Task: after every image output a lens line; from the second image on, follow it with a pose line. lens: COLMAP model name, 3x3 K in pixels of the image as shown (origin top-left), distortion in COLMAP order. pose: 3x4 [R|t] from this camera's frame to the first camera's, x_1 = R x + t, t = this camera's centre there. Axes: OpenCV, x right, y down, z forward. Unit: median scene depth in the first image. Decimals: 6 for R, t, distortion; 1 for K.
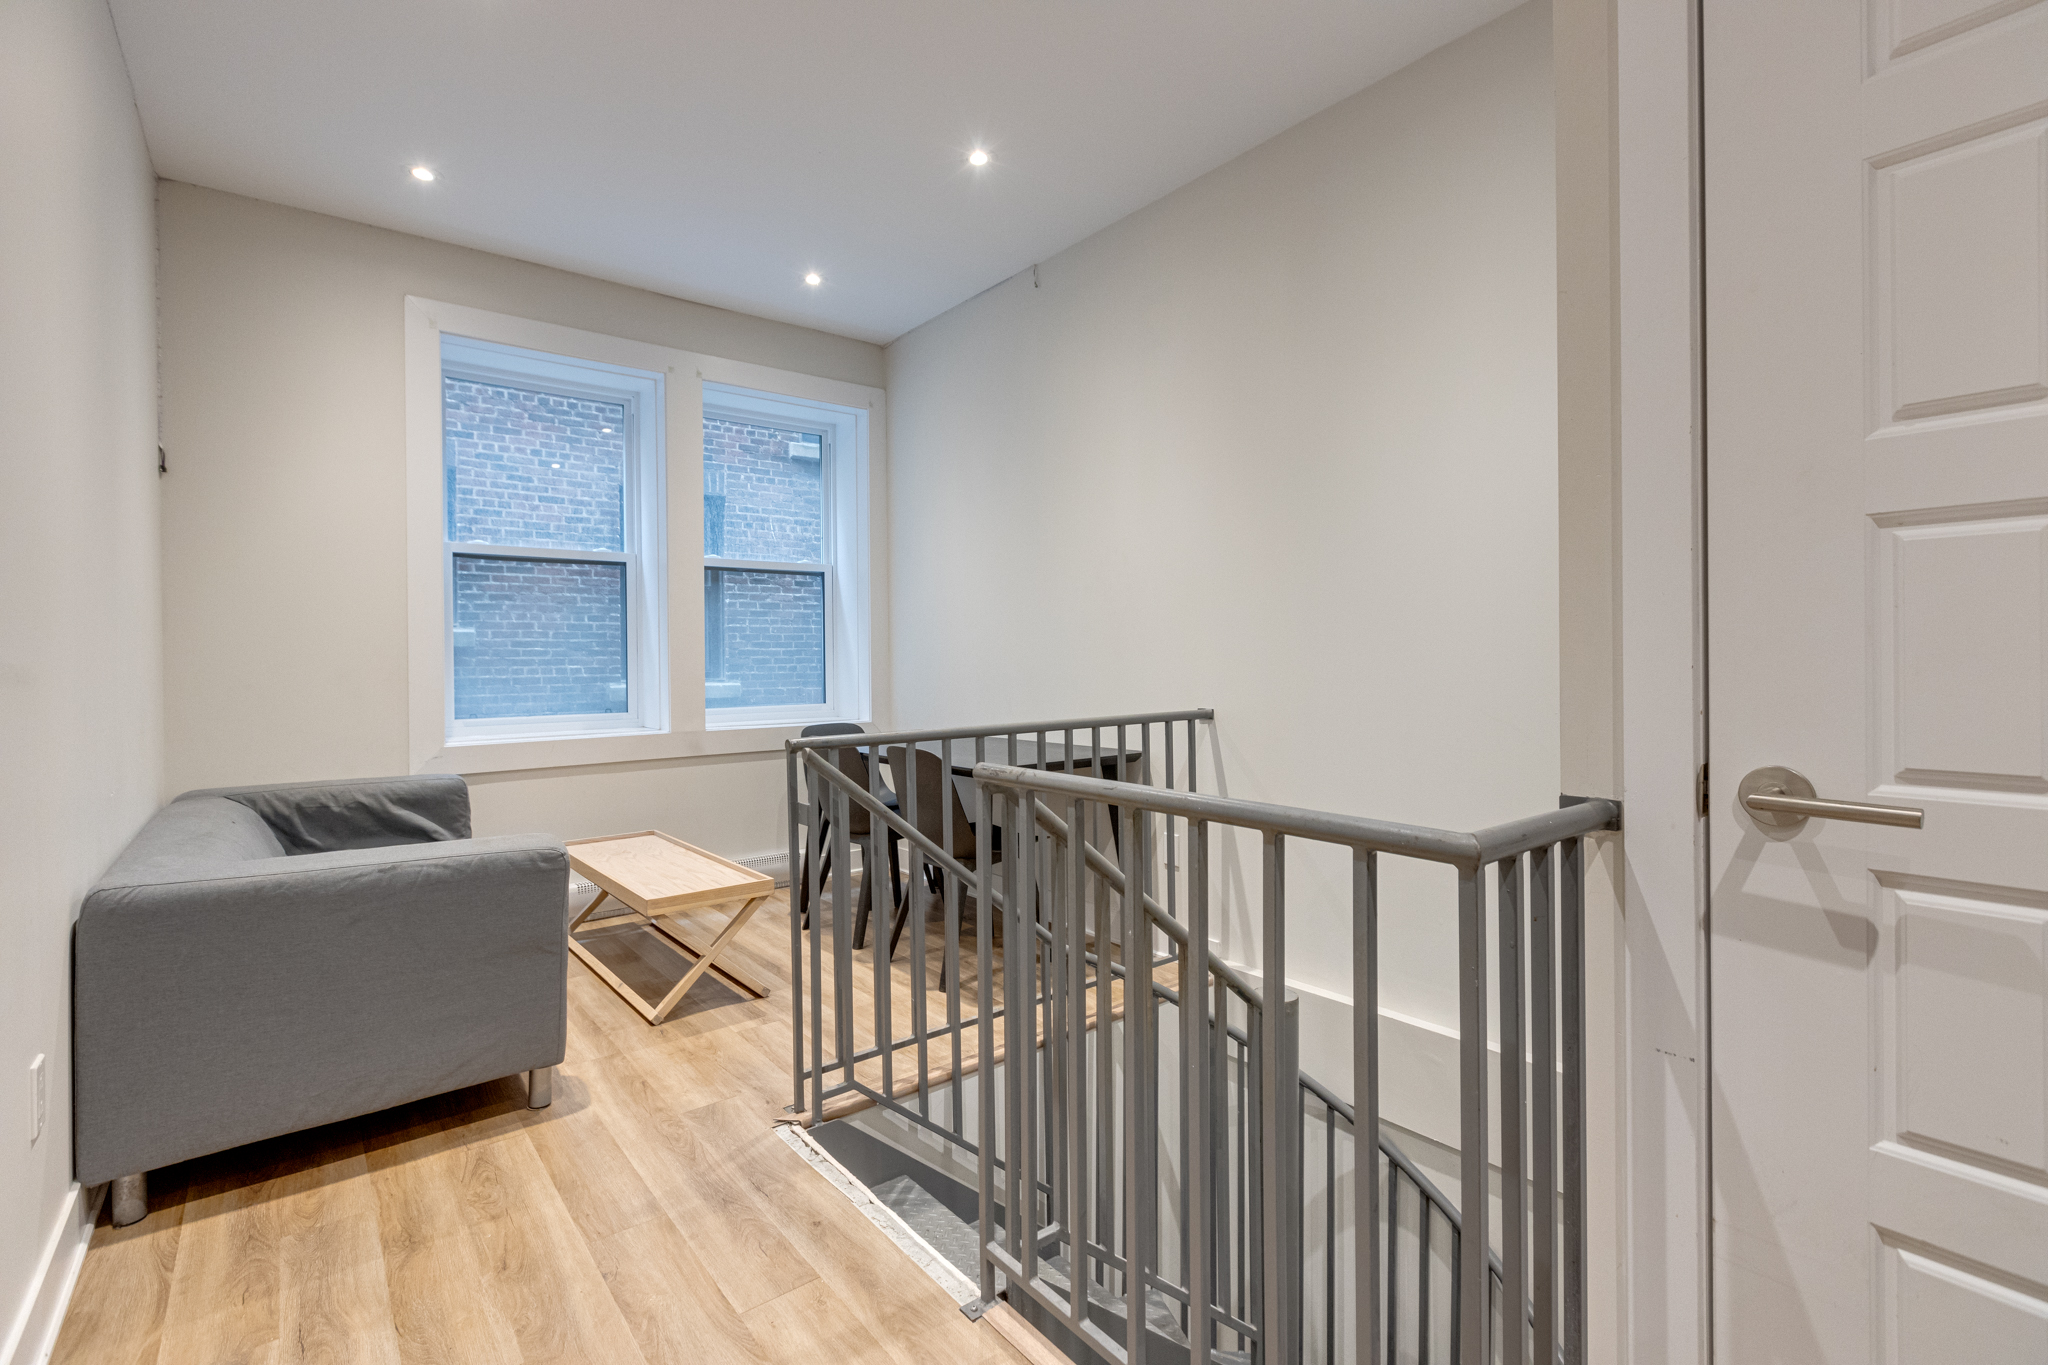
lens RADIAL K [[918.5, 0, 1014.4], [0, 918.5, 663.5], [0, 0, 1]] dist [-0.000689, 0.002840]
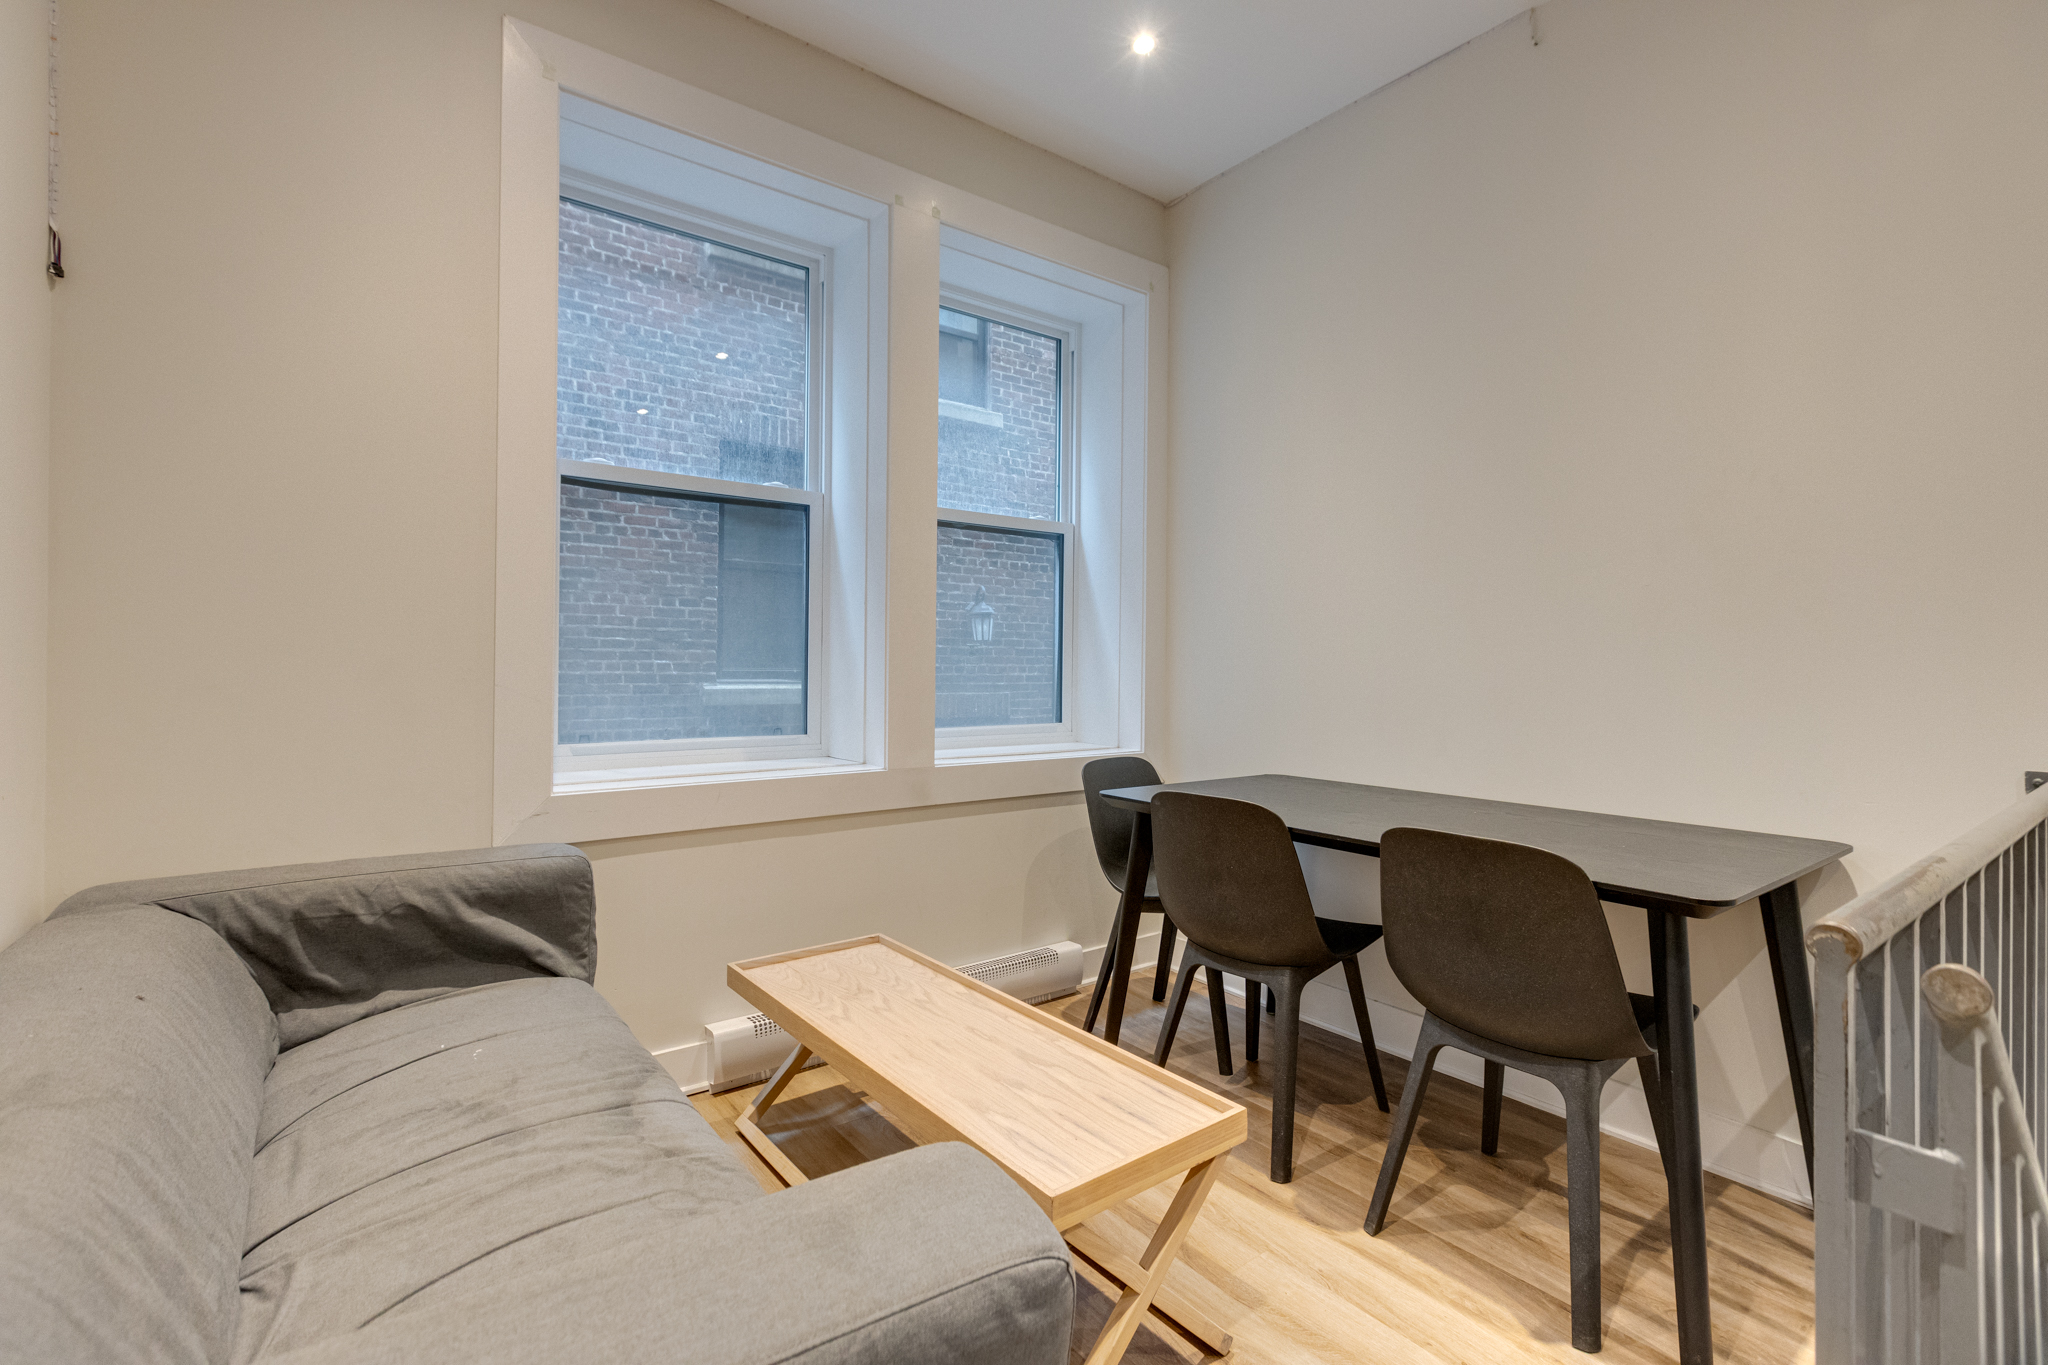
lens RADIAL K [[918.5, 0, 1014.4], [0, 918.5, 663.5], [0, 0, 1]] dist [-0.000689, 0.002840]
pose [[0.999491, 0.020511, -0.024439, -0.264850], [-0.020587, 0.999784, -0.002842, 0.001546], [0.024375, 0.003344, 0.999697, 0.356776]]
